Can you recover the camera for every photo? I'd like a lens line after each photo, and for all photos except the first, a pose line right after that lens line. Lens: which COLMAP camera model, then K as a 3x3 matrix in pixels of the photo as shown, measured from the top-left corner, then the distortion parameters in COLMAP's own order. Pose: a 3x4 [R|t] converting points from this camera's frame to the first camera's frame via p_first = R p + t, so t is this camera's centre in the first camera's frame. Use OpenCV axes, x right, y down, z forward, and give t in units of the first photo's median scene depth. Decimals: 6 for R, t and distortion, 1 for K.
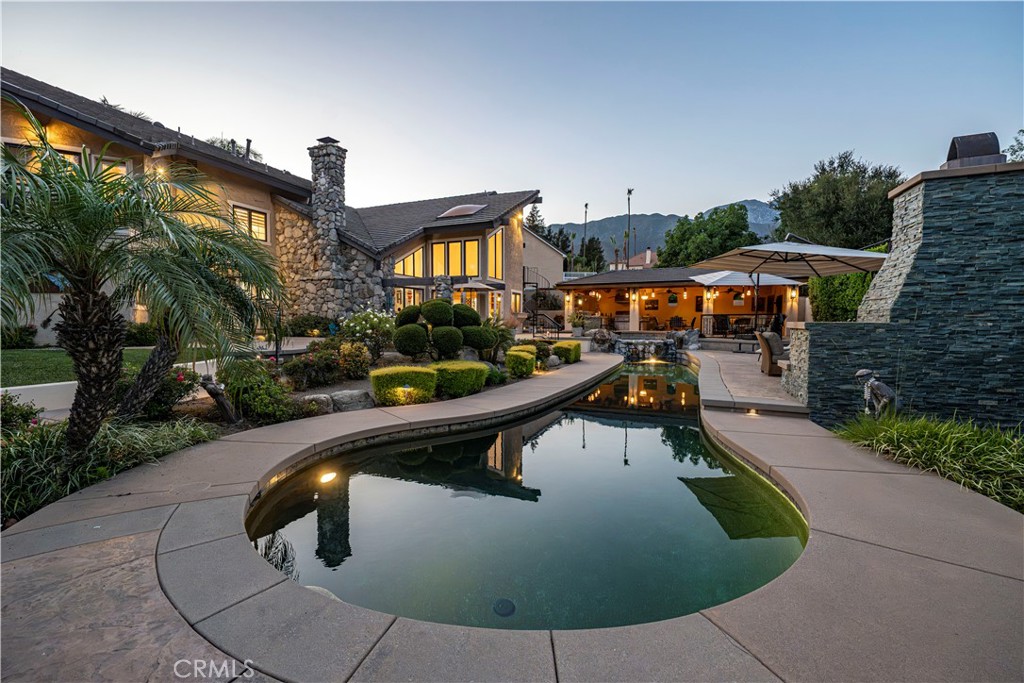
lens RADIAL K [[421.8, 0, 504.7], [0, 421.8, 338.7], [0, 0, 1]] dist [0.005585, -0.000128]
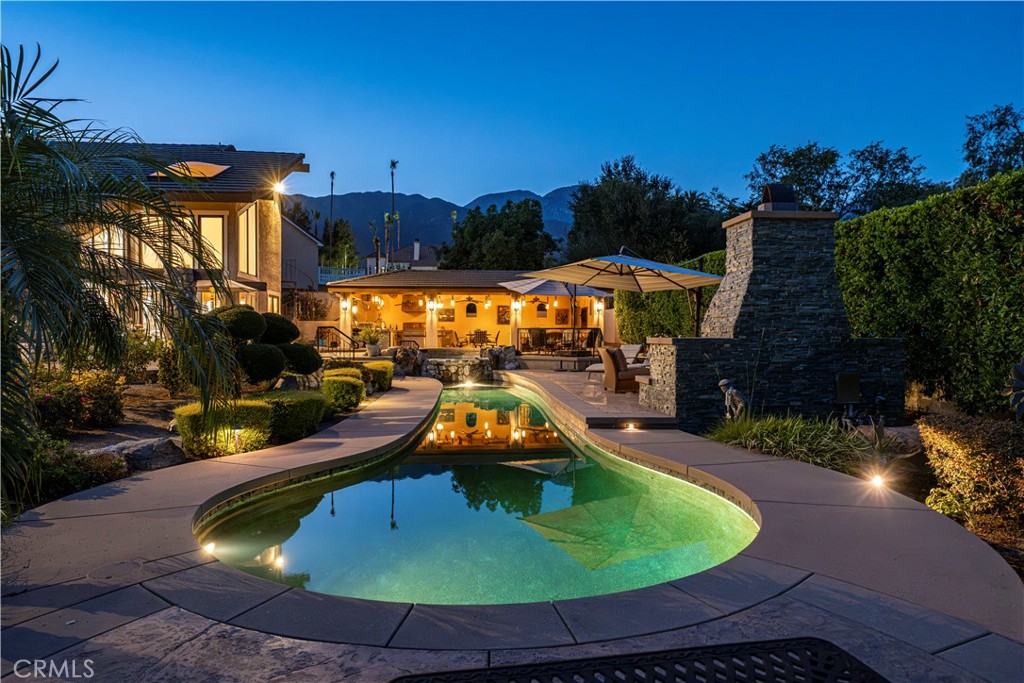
lens RADIAL K [[586.3, 0, 488.4], [0, 586.3, 343.8], [0, 0, 1]] dist [-0.004037, -0.001029]
pose [[0.896180, -0.006239, 0.443646, -0.102793], [0.018026, 0.999588, -0.022355, 0.000060], [-0.443324, 0.028031, 0.895923, -0.032157]]
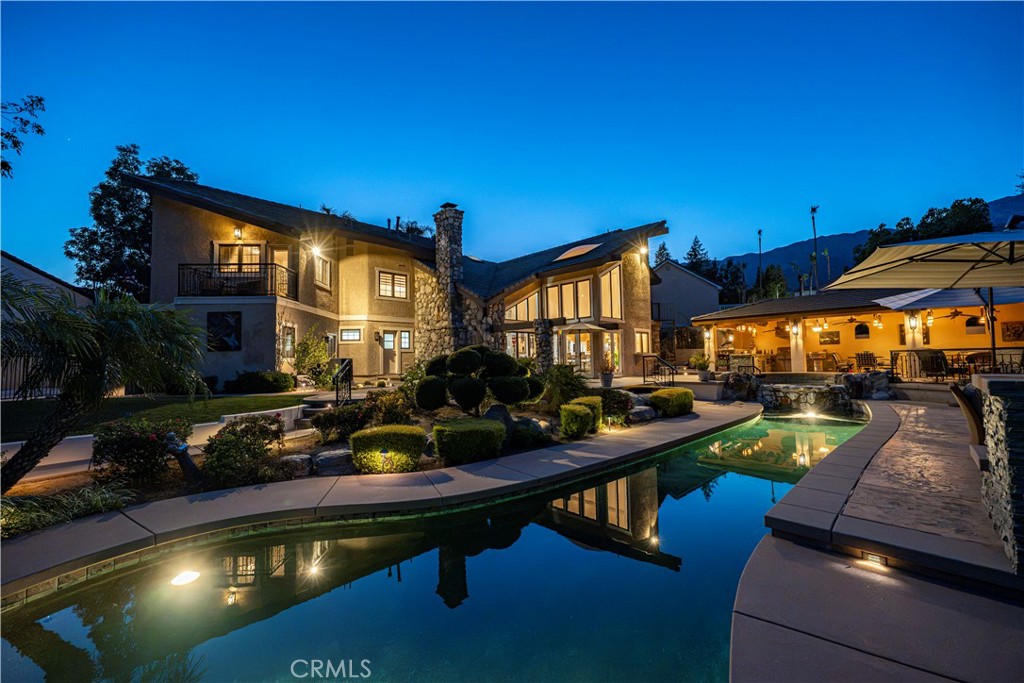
lens RADIAL K [[394.8, 0, 511.9], [0, 394.8, 341.8], [0, 0, 1]] dist [0.000228, -0.000293]
pose [[0.922789, -0.038396, -0.383387, 0.115690], [0.004494, 0.996027, -0.088934, -0.013140], [0.385279, 0.080344, 0.919296, 0.118226]]
